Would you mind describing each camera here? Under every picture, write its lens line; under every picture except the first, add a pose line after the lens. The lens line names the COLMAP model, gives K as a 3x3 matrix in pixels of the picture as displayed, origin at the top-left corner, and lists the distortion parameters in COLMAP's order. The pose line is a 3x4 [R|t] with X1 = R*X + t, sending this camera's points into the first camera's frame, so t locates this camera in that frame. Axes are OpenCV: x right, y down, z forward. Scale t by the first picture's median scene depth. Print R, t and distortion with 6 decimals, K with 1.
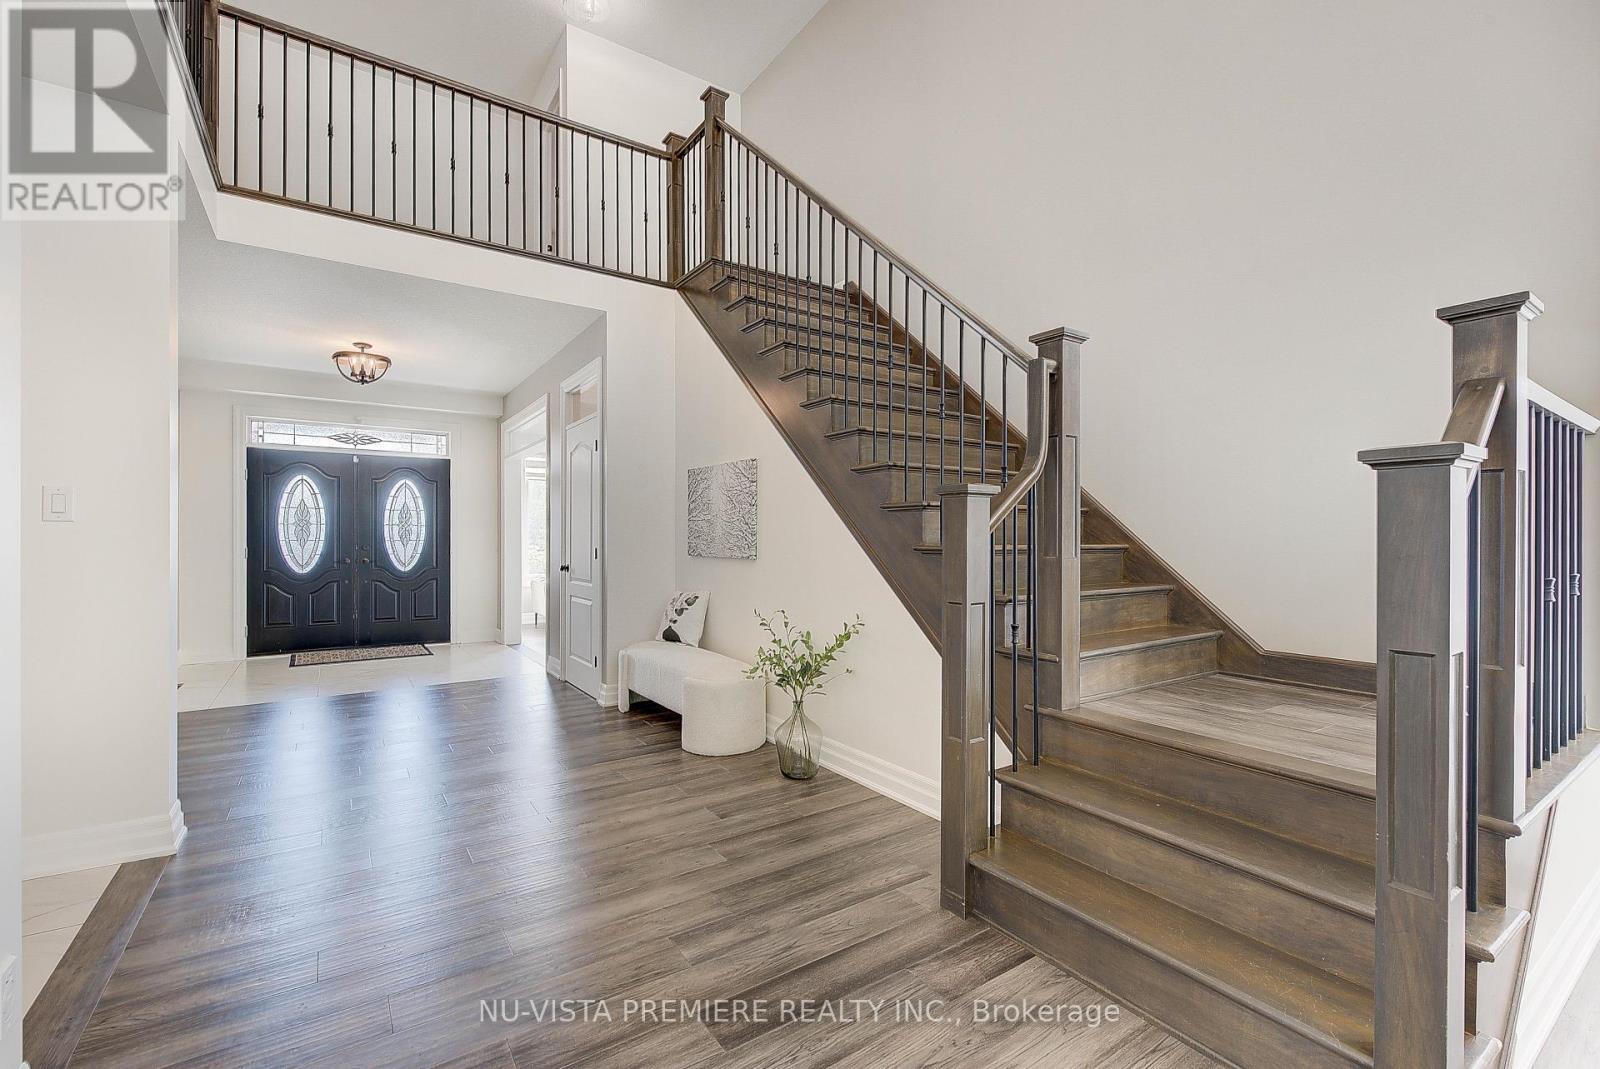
lens RADIAL K [[672.4, 0, 791.2], [0, 672.4, 536.8], [0, 0, 1]] dist [-0.000340, -0.000202]
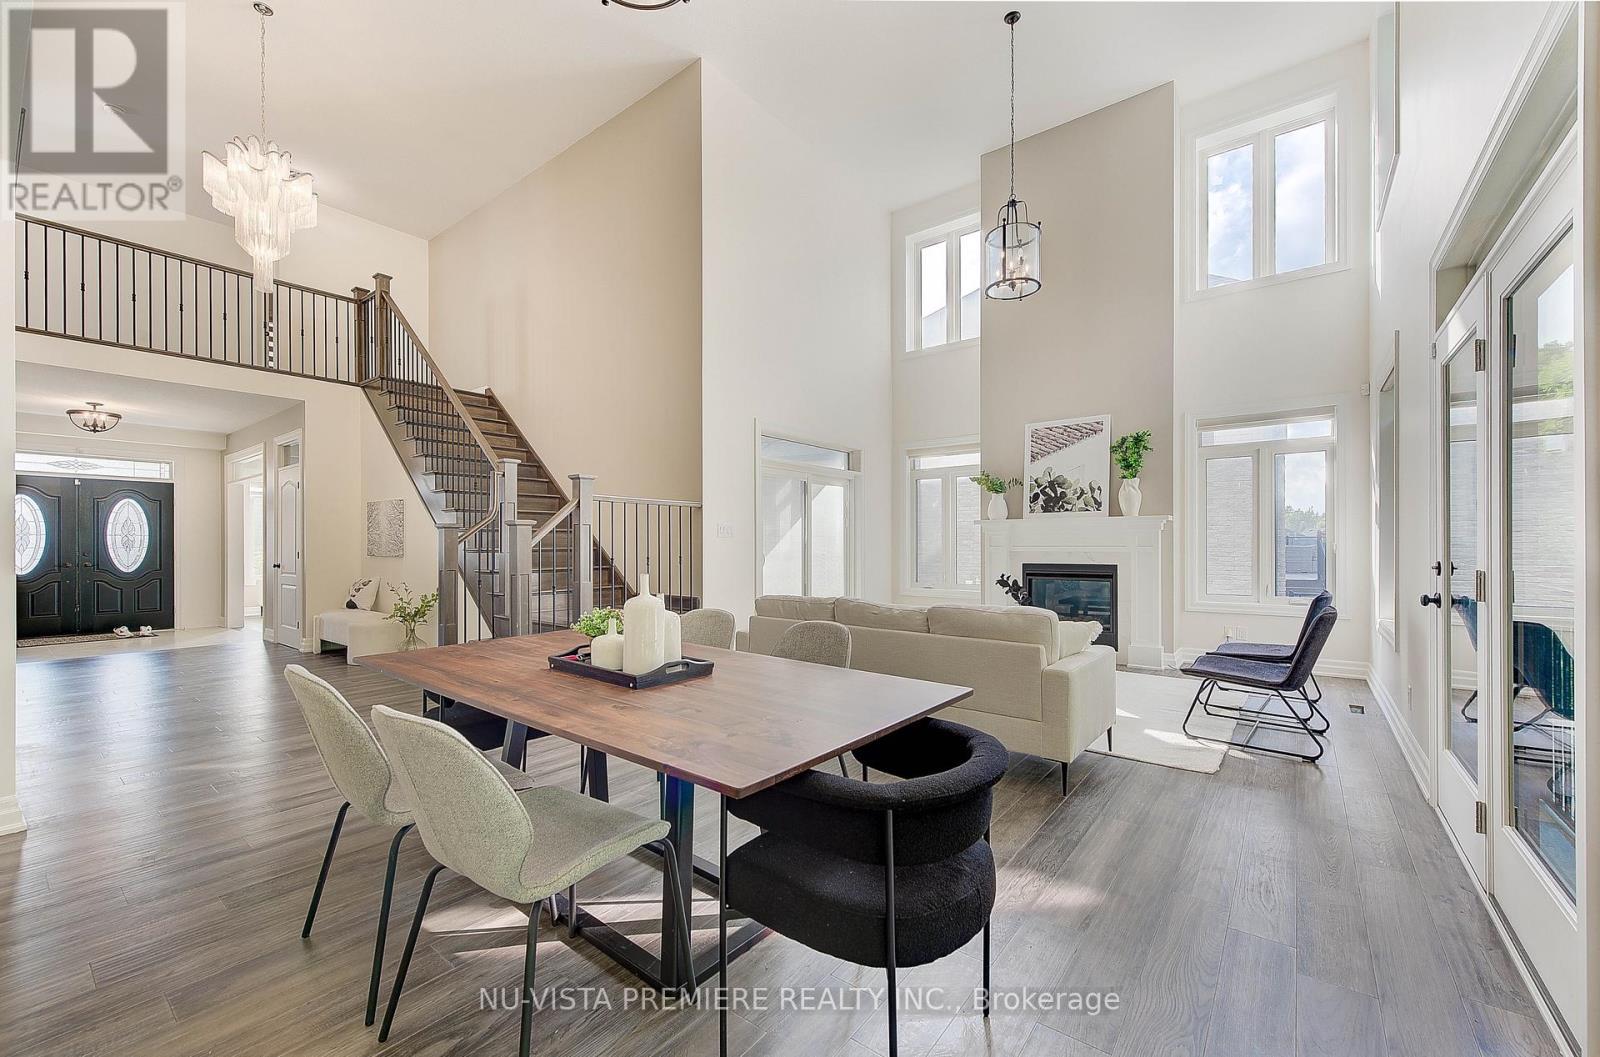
lens RADIAL K [[636.1, 0, 807.4], [0, 636.1, 538.4], [0, 0, 1]] dist [0.009082, -0.000036]
pose [[0.948745, -0.000959, 0.316042, 0.322640], [0.002716, 0.999983, -0.005119, -0.002847], [-0.316032, 0.005715, 0.948731, -0.696431]]
